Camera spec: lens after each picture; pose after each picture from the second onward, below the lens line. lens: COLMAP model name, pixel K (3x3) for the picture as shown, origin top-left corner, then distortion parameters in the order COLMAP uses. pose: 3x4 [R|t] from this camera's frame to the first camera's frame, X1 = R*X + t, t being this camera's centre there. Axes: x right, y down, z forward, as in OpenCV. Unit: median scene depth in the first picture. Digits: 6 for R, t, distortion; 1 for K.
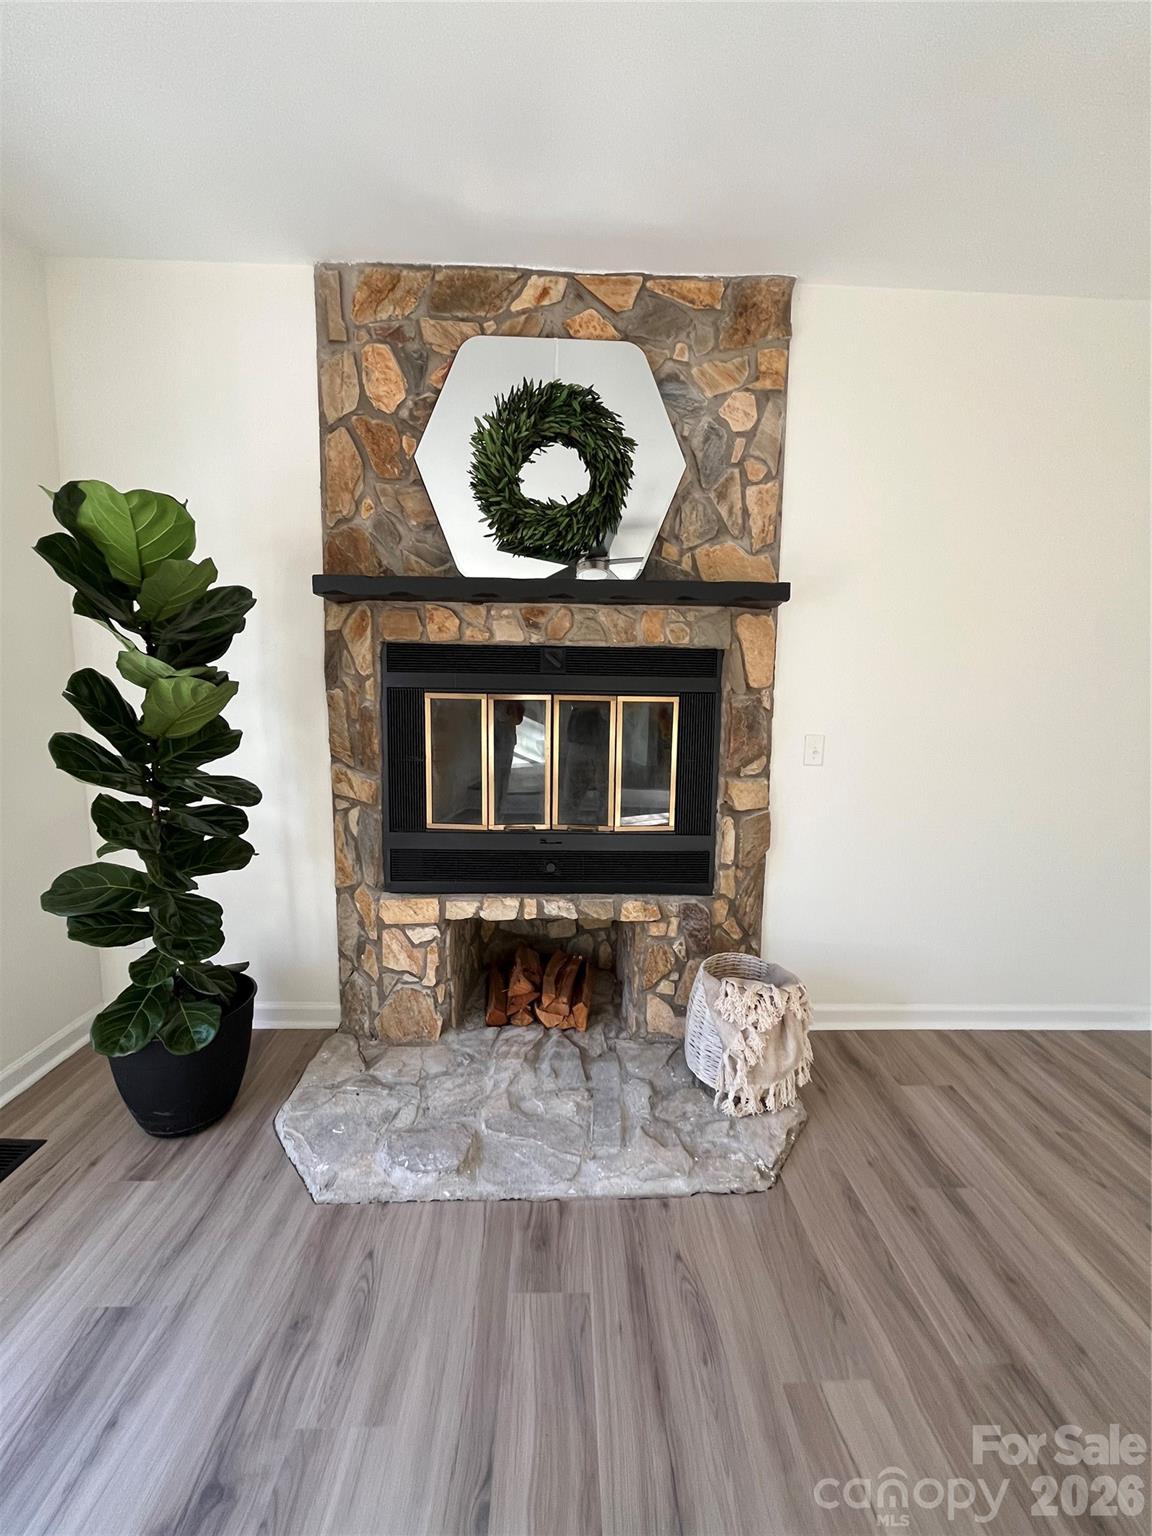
lens RADIAL K [[618.4, 0, 578.1], [0, 618.4, 765.6], [0, 0, 1]] dist [-0.003075, -0.000796]
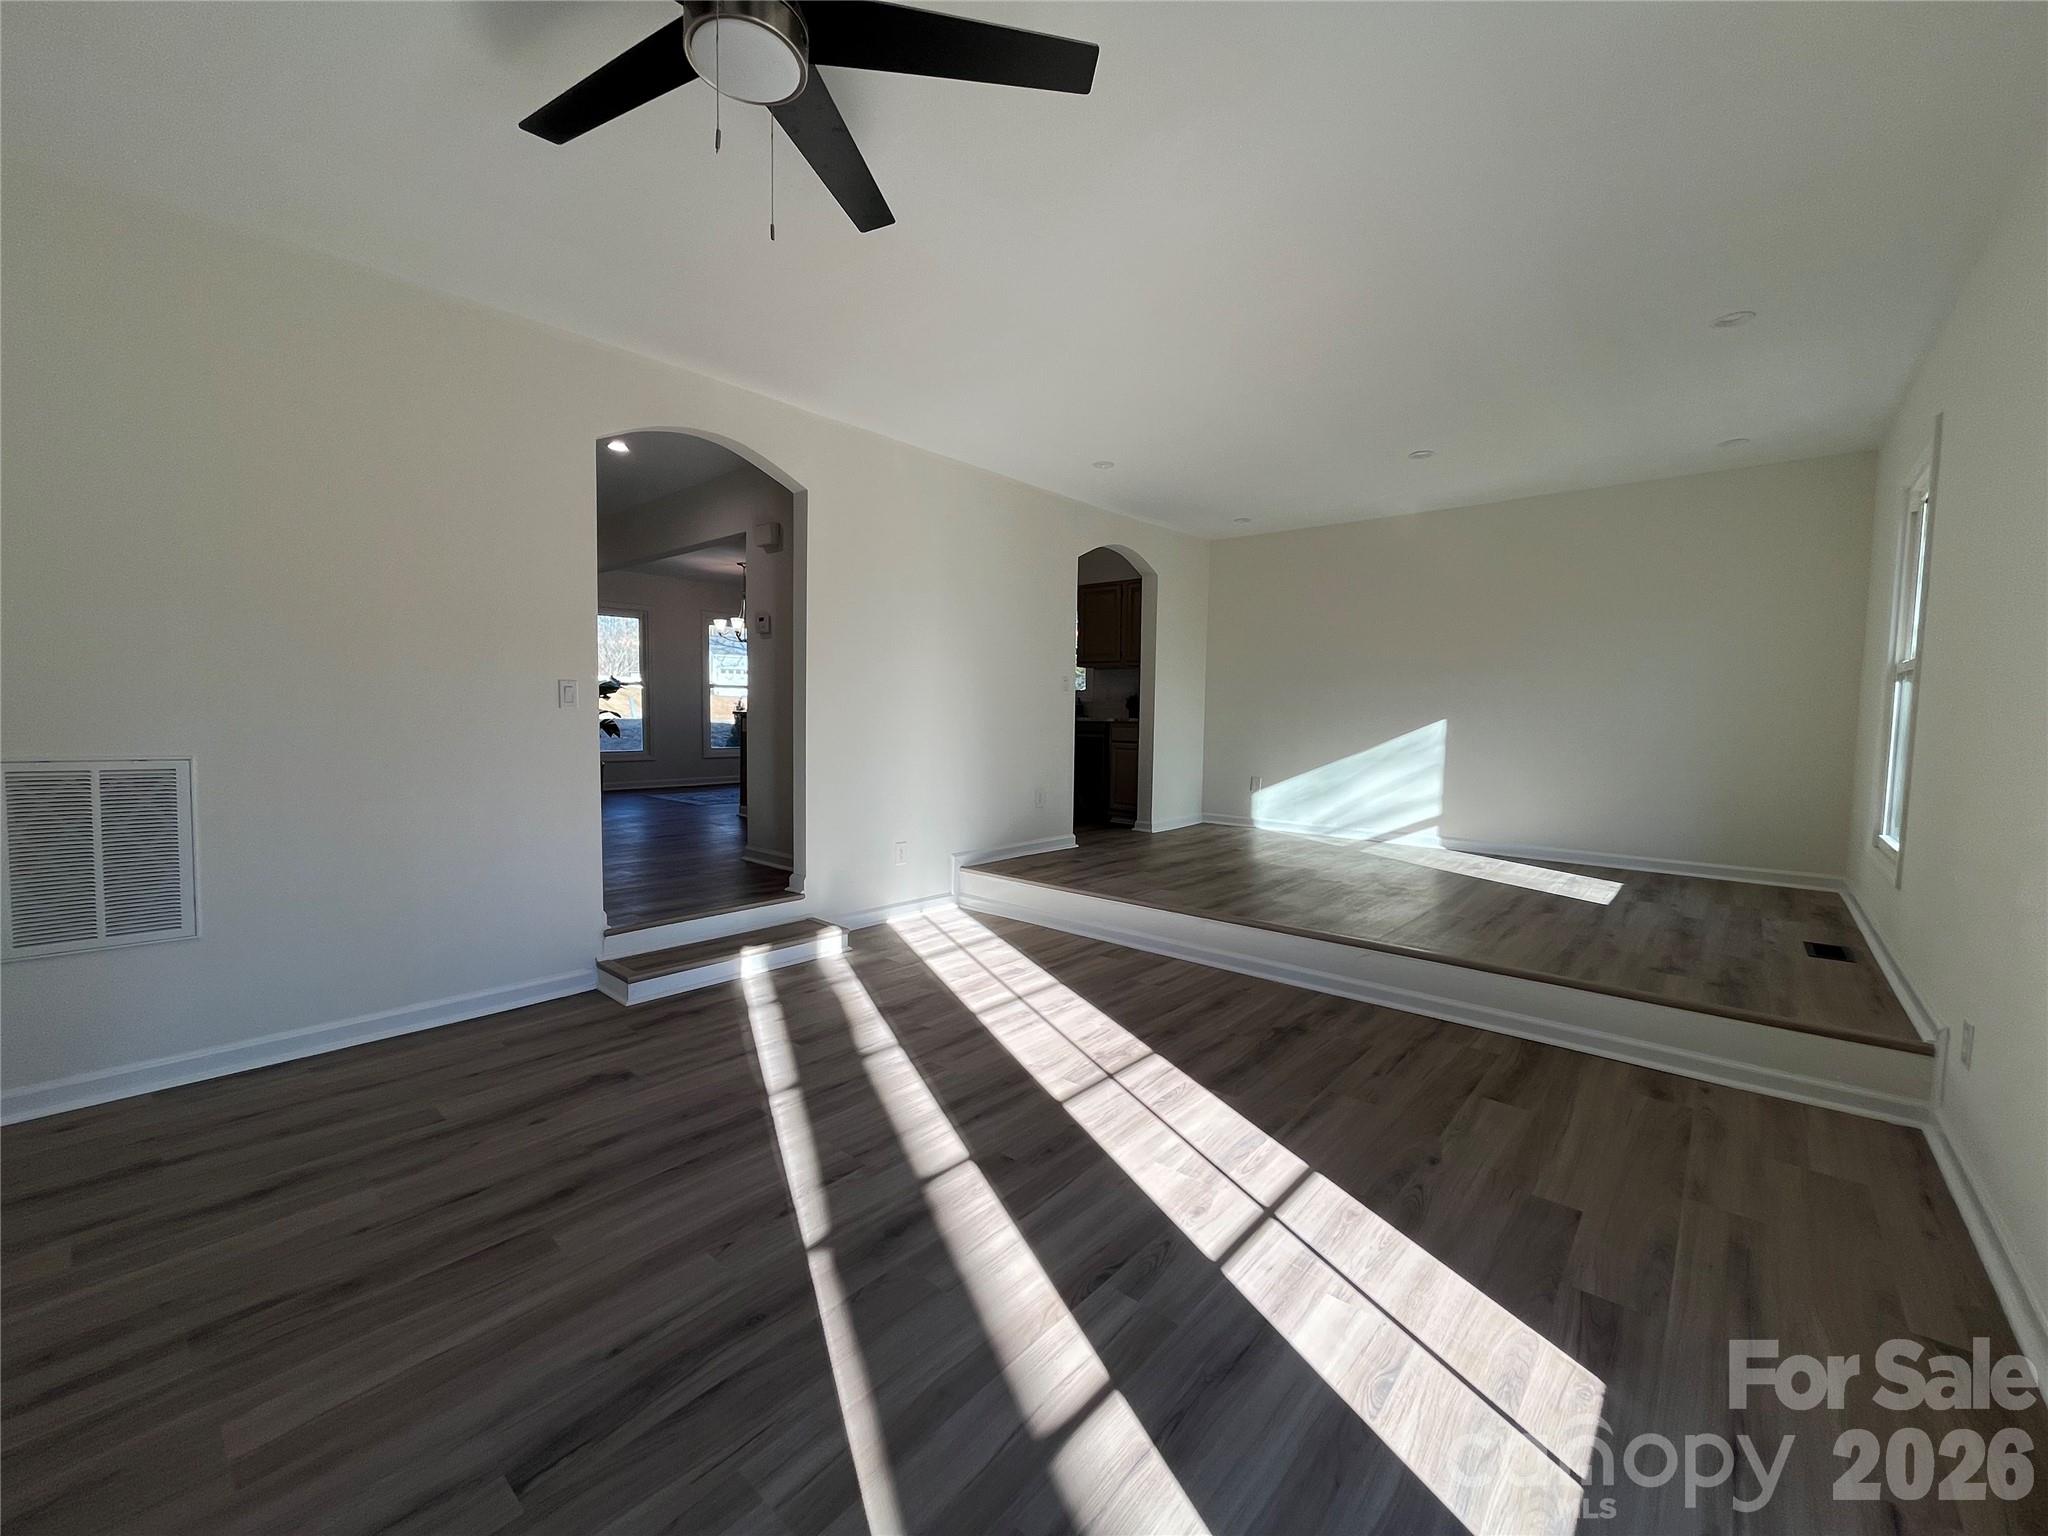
lens RADIAL K [[824.6, 0, 1020.1], [0, 824.6, 765.6], [0, 0, 1]] dist [-0.003075, -0.000796]
pose [[-0.731655, -0.072402, 0.677819, -0.594428], [0.055505, 0.984714, 0.165096, -0.020593], [-0.679411, 0.158416, -0.716453, 0.516527]]
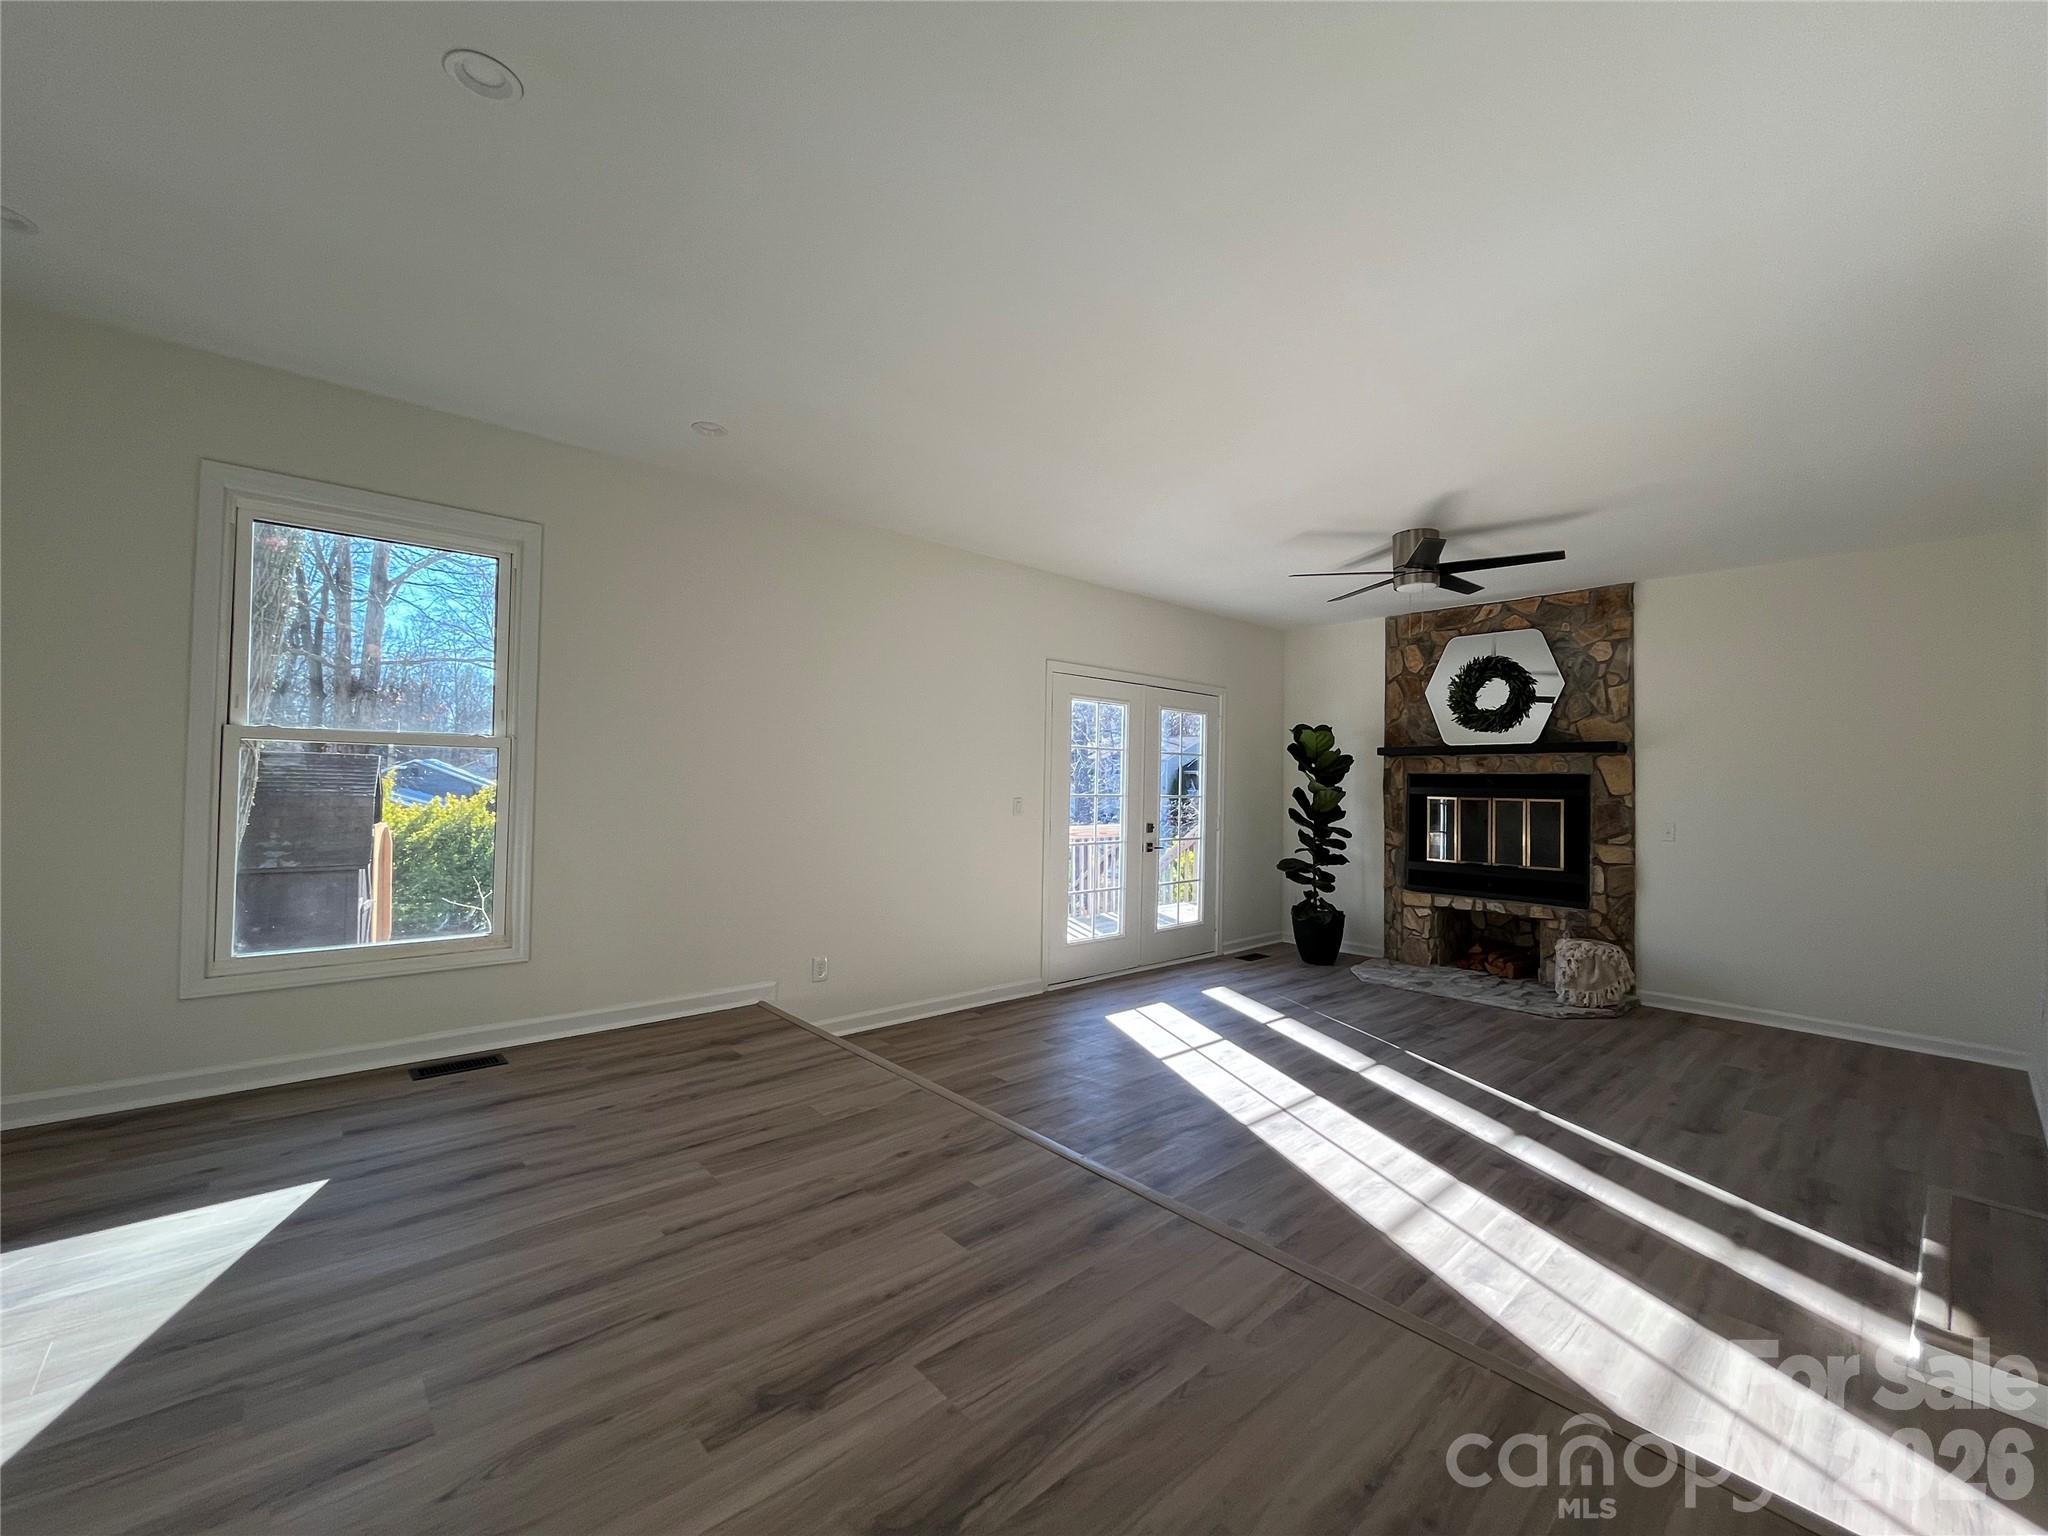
lens RADIAL K [[824.6, 0, 1020.1], [0, 824.6, 765.6], [0, 0, 1]] dist [-0.003075, -0.000796]
pose [[0.641378, -0.022843, -0.766885, 1.061580], [-0.101053, 0.988333, -0.113954, 0.250372], [0.760541, 0.150584, 0.631587, -1.939182]]
